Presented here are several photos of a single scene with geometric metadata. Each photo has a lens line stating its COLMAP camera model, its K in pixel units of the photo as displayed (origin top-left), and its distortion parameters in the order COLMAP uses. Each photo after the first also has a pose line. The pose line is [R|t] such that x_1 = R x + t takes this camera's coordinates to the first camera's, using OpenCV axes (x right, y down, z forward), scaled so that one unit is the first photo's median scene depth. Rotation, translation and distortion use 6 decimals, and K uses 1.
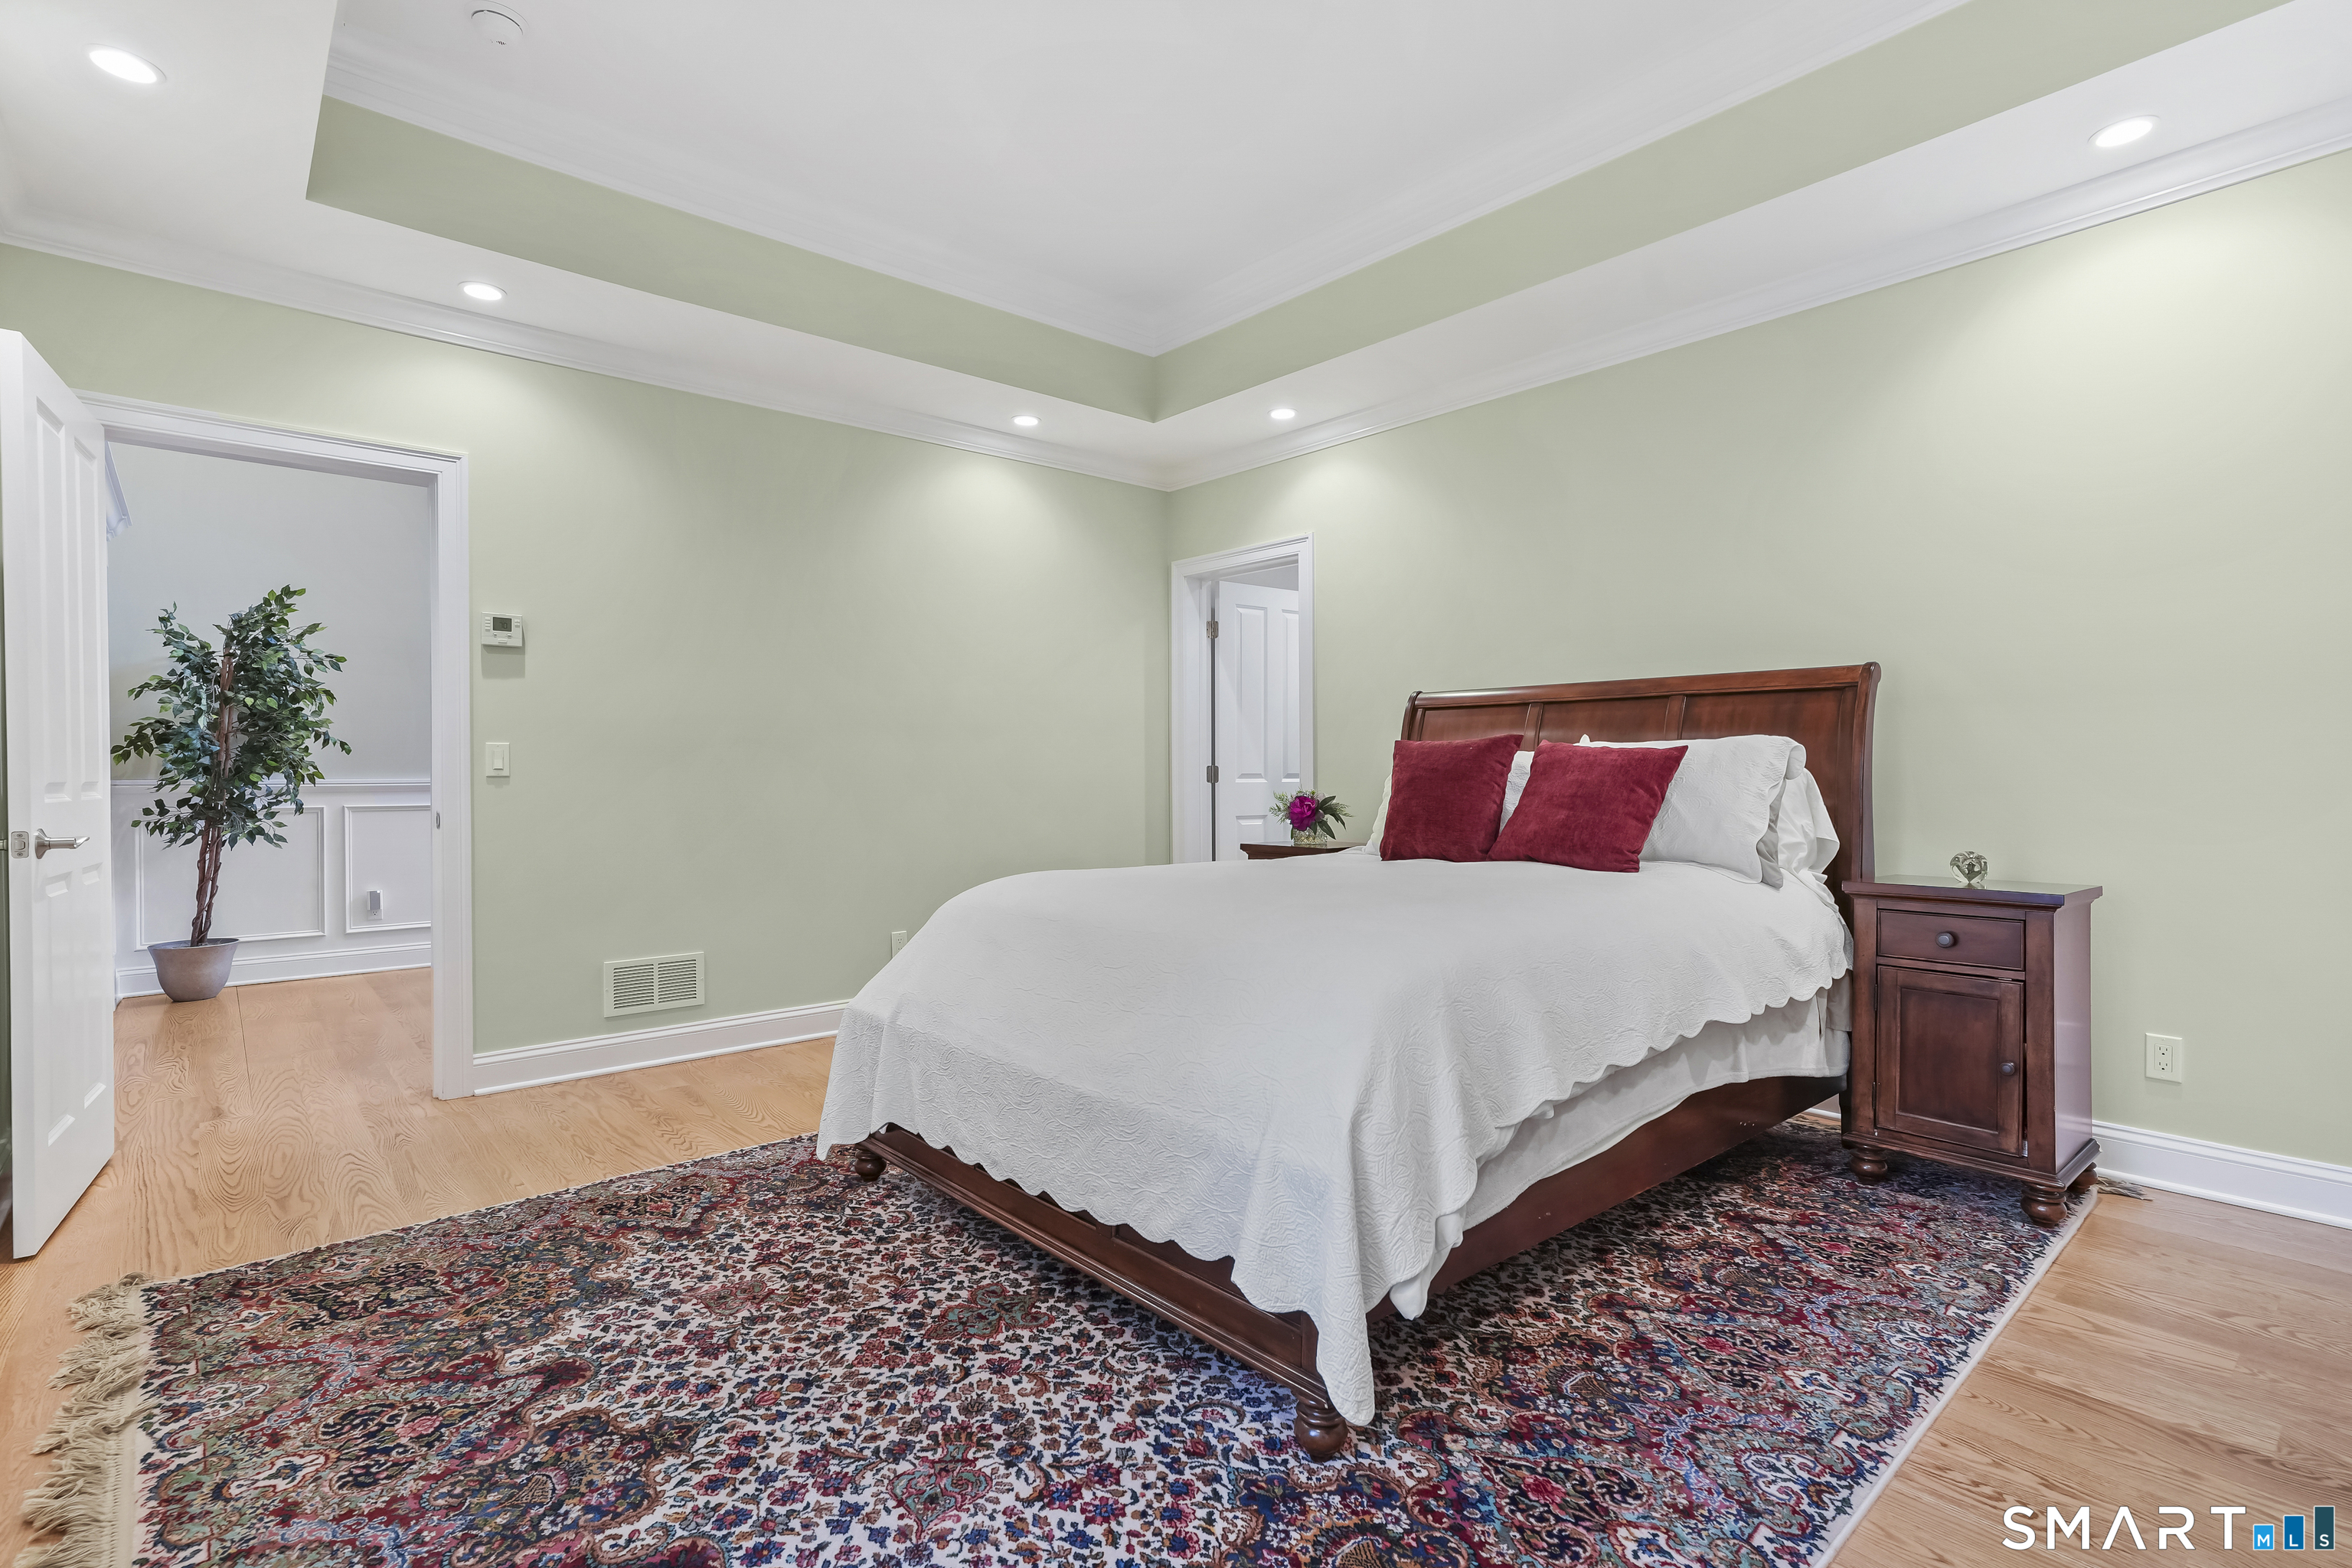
lens RADIAL K [[1158.2, 0, 1182.1], [0, 1158.2, 794.3], [0, 0, 1]] dist [-0.043908, 0.024250]
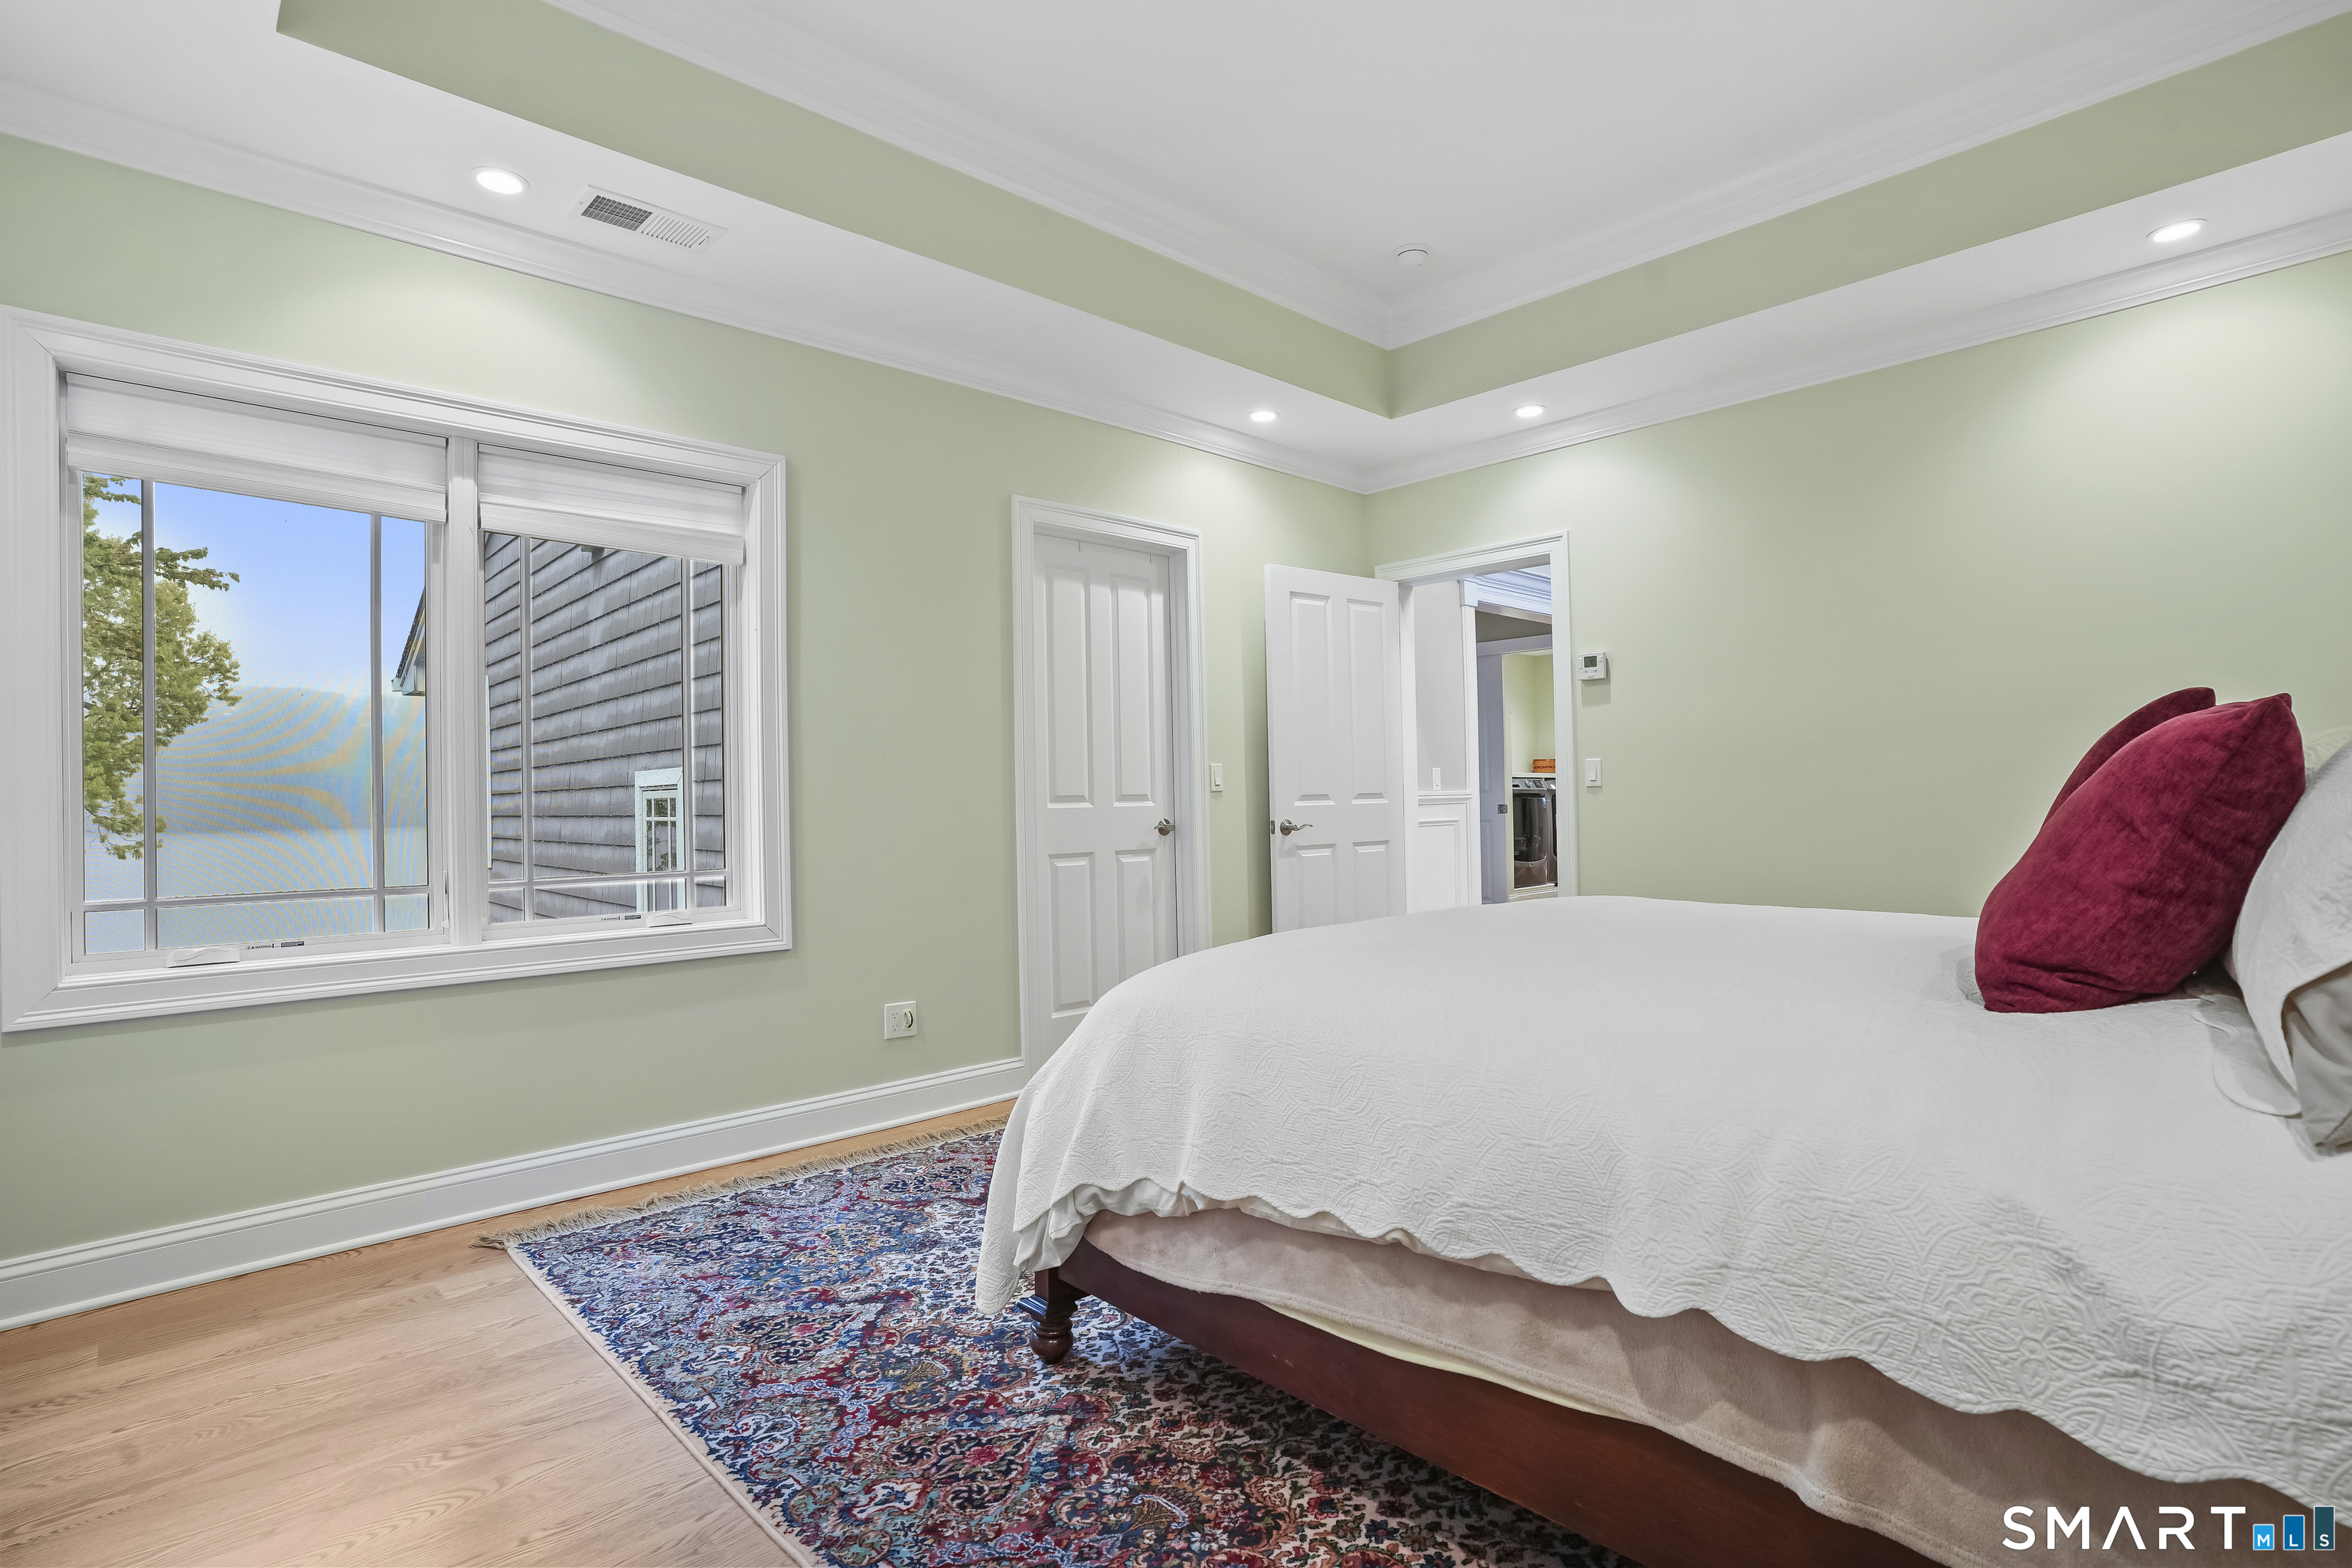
lens RADIAL K [[1213.4, 0, 1176.0], [0, 1213.4, 784.0], [0, 0, 1]] dist [-0.052256, -0.000216]
pose [[-0.004928, -0.000541, -0.999988, 1.075996], [0.005707, 0.999984, -0.000570, -0.030992], [0.999972, -0.005710, -0.004925, 0.872790]]
